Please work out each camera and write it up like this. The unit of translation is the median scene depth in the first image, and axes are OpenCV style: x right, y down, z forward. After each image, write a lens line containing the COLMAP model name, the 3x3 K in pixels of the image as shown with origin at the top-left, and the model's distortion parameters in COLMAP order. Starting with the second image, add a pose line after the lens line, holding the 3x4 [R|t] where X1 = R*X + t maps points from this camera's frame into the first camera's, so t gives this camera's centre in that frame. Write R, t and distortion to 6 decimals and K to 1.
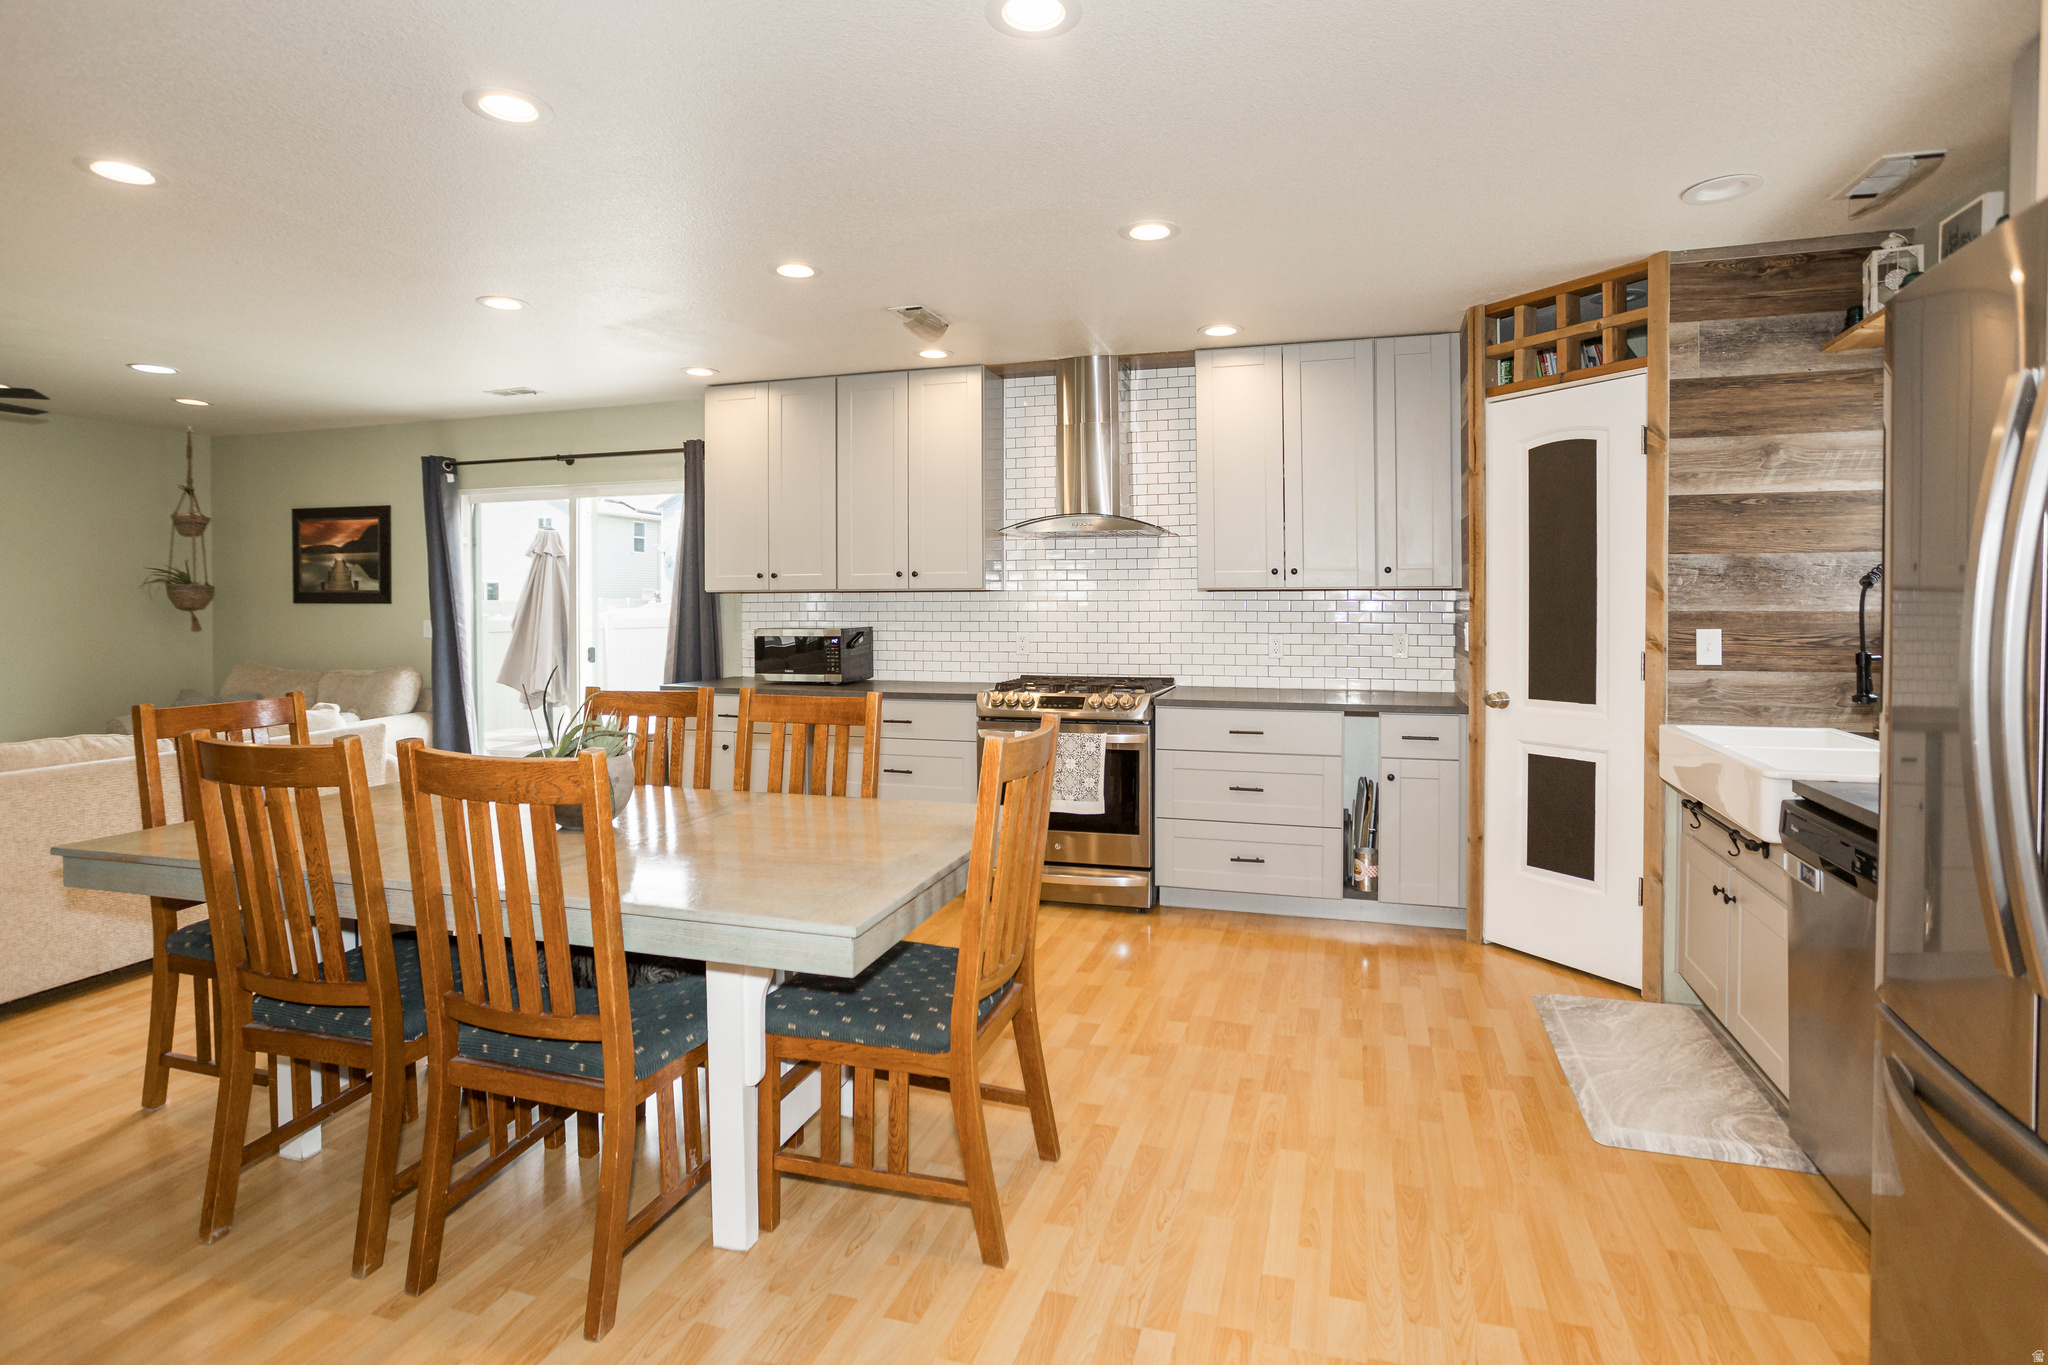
lens RADIAL K [[1029.8, 0, 1022.6], [0, 1029.8, 607.9], [0, 0, 1]] dist [-0.108063, 0.078102]
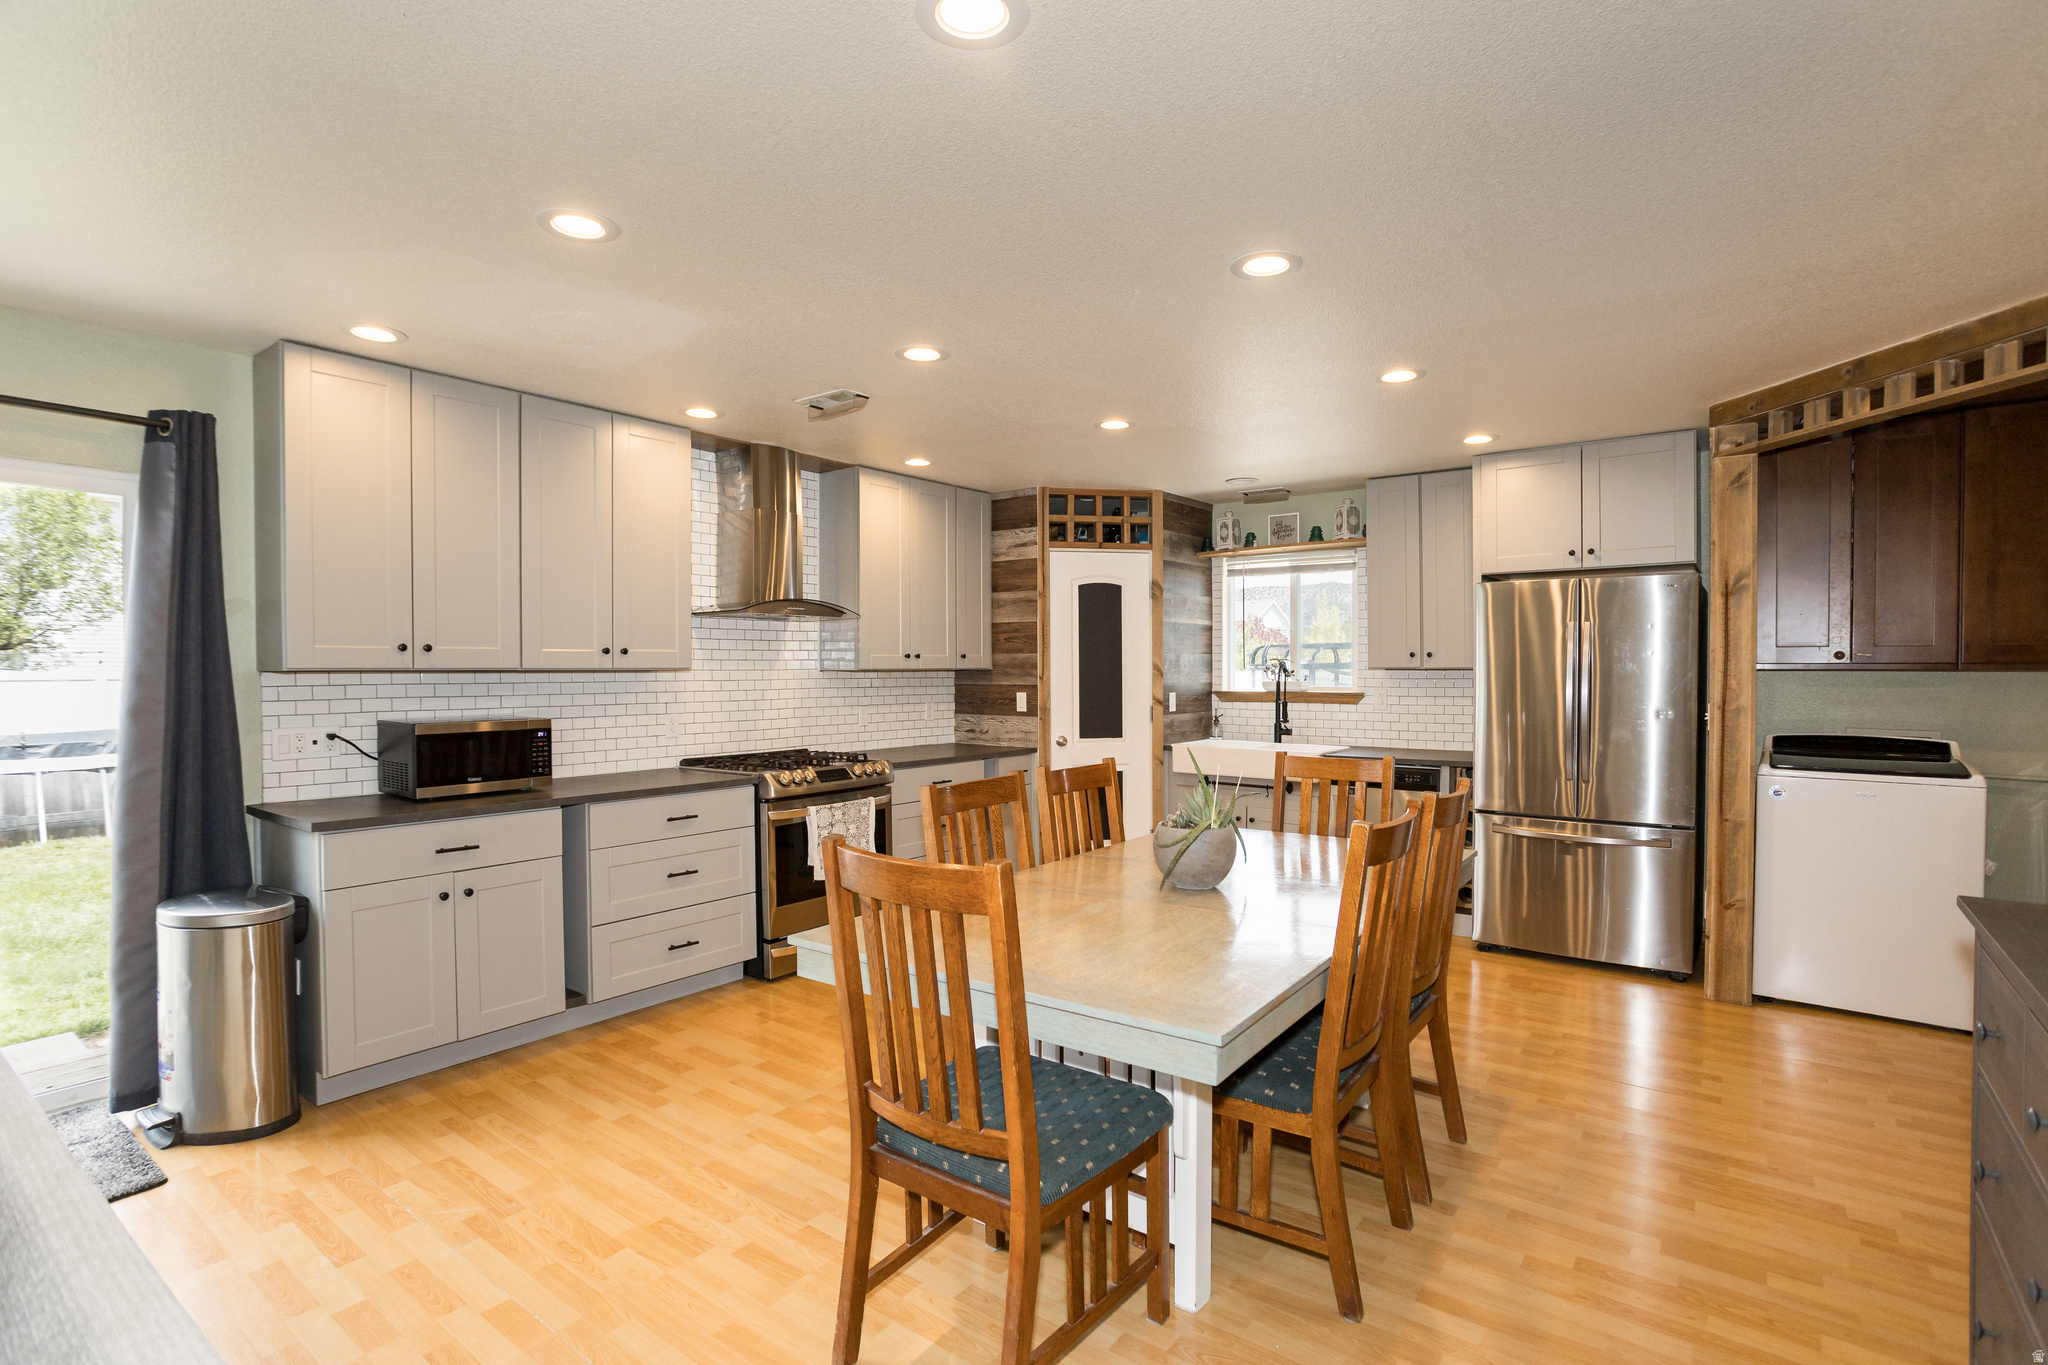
lens RADIAL K [[969.8, 0, 1024.0], [0, 969.8, 682.5], [0, 0, 1]] dist [-0.061738, 0.026210]
pose [[0.349462, -0.008236, 0.936914, -0.712310], [0.009926, 0.999938, 0.005088, -0.006662], [-0.936898, 0.007521, 0.349522, 0.382915]]
